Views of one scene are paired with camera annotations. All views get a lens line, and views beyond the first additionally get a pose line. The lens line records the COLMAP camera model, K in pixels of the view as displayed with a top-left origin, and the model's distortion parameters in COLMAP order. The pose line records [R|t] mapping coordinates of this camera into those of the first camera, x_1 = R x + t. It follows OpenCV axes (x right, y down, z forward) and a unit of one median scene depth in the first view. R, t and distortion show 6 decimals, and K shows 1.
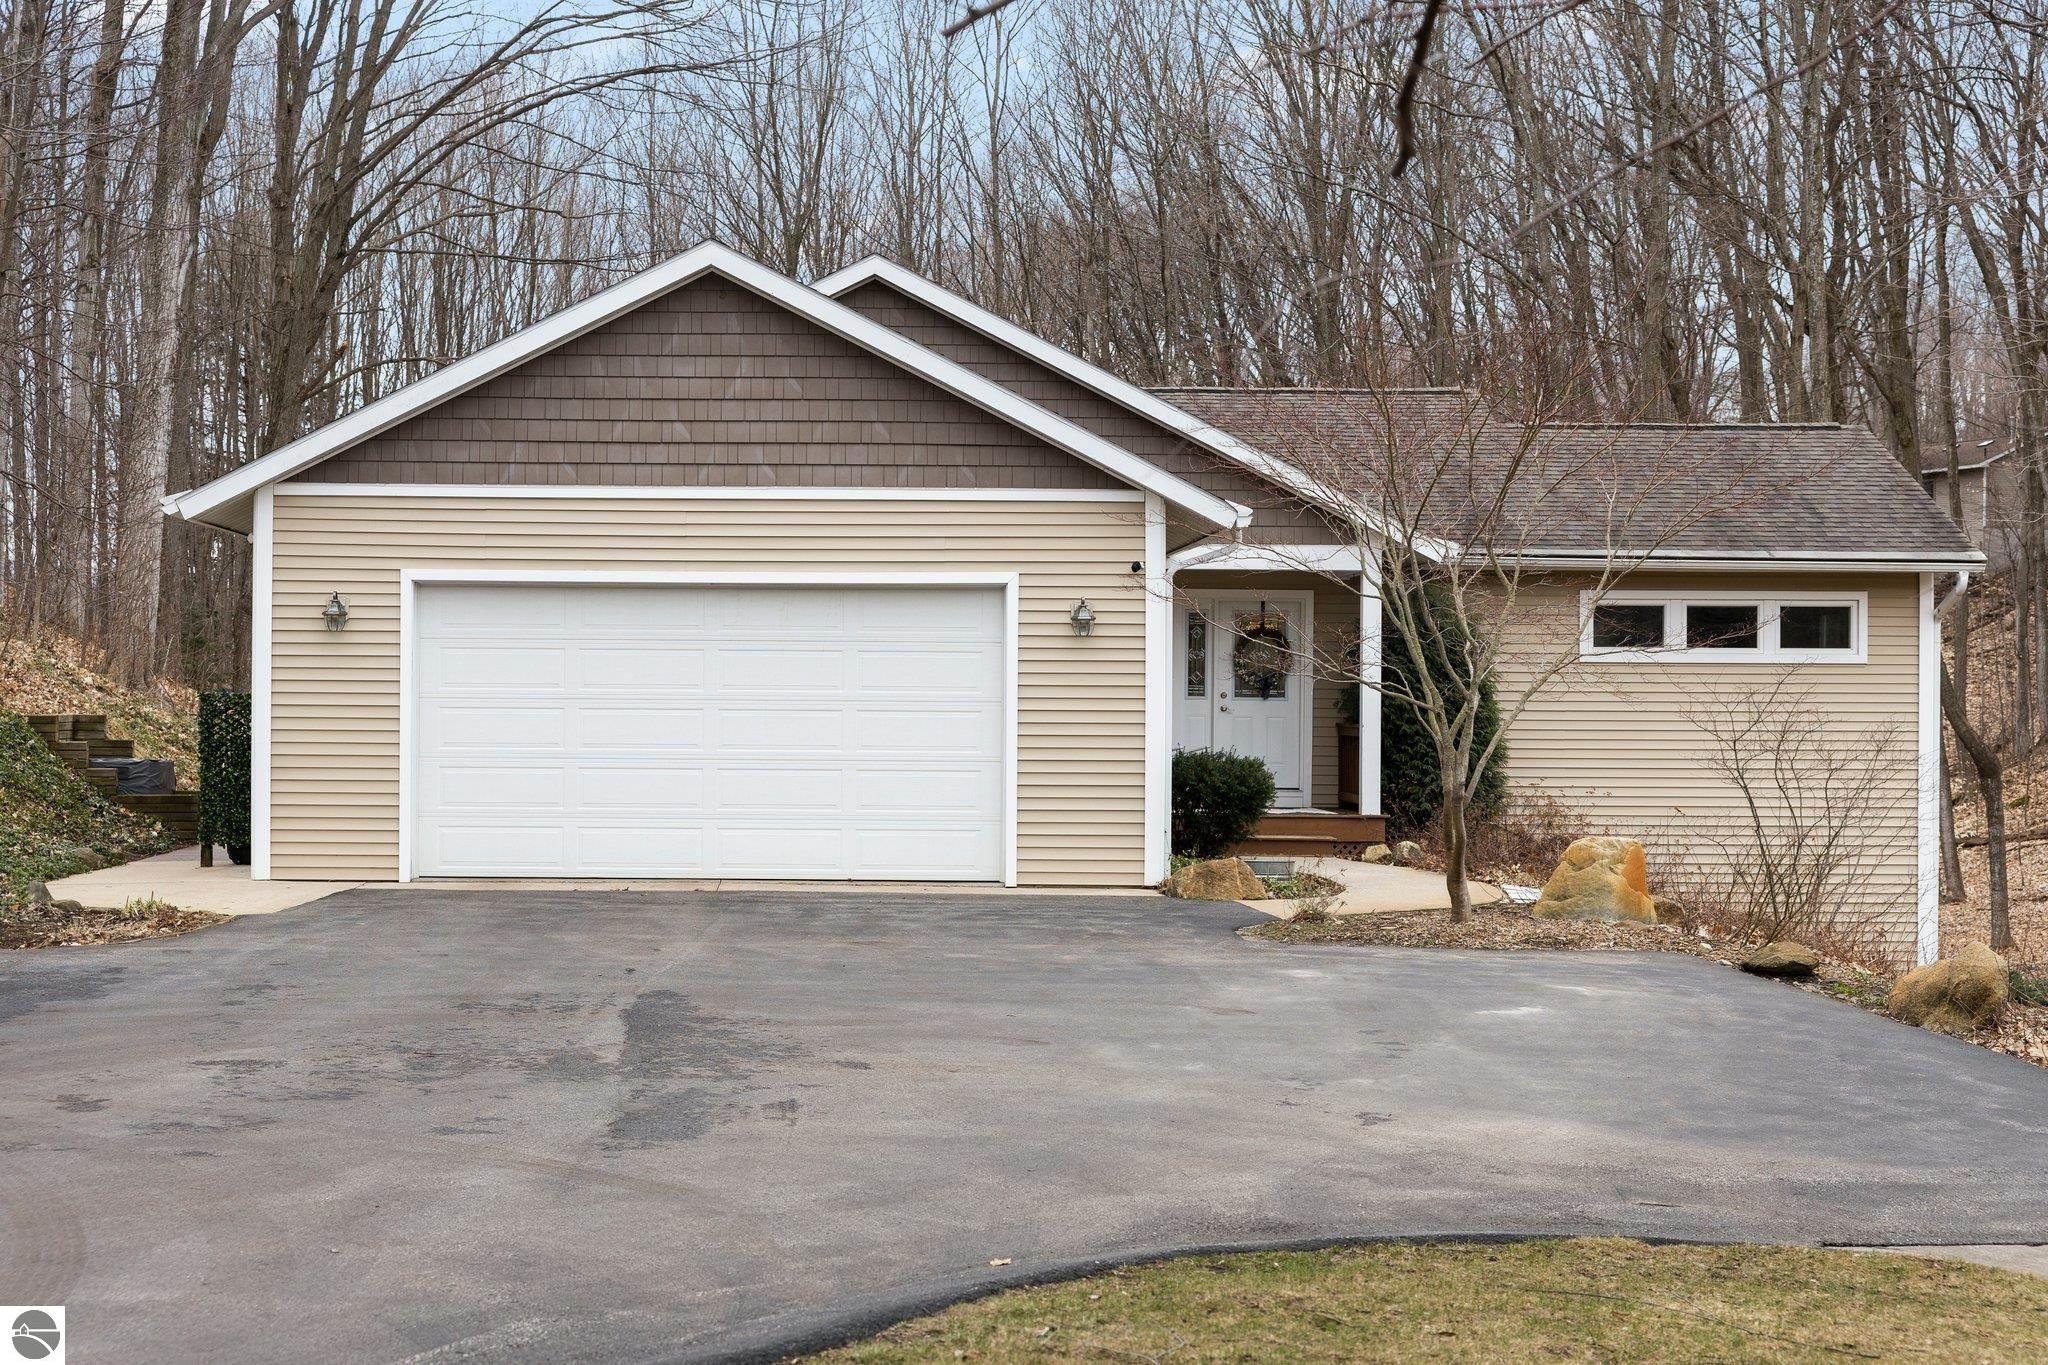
lens RADIAL K [[2948.1, 0, 1024.9], [0, 2948.1, 690.1], [0, 0, 1]] dist [-0.086062, 0.000000]
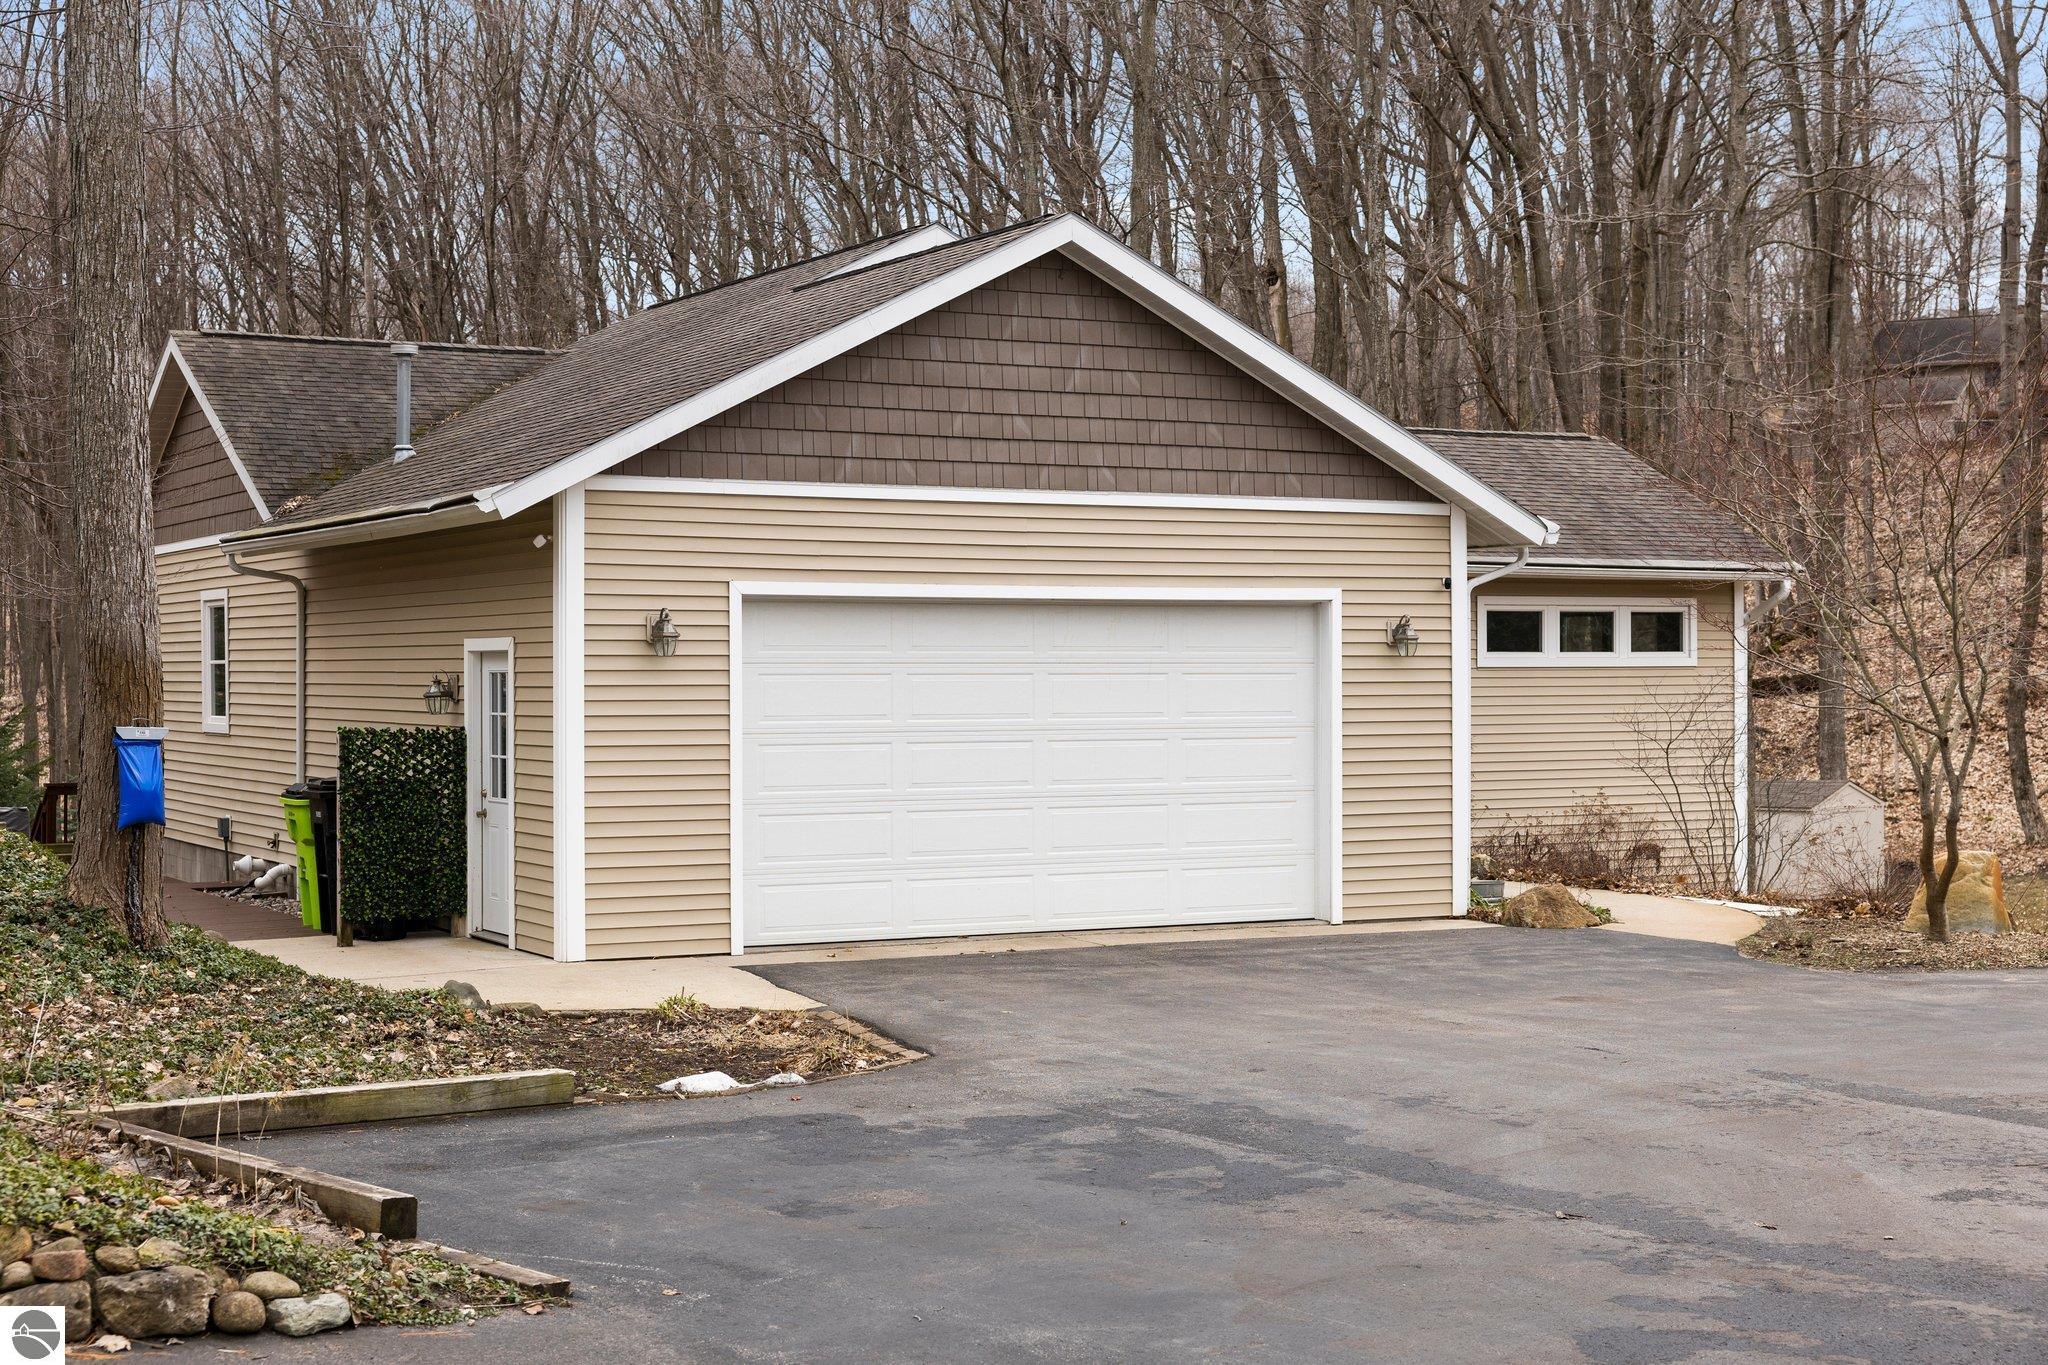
lens RADIAL K [[2954.3, 0, 1023.9], [0, 2954.3, 676.9], [0, 0, 1]] dist [-0.045438, 0.000000]
pose [[0.881025, -0.010453, 0.472955, -0.535606], [0.006393, 0.999928, 0.010191, -0.022001], [-0.473027, -0.005955, 0.881028, 0.219468]]
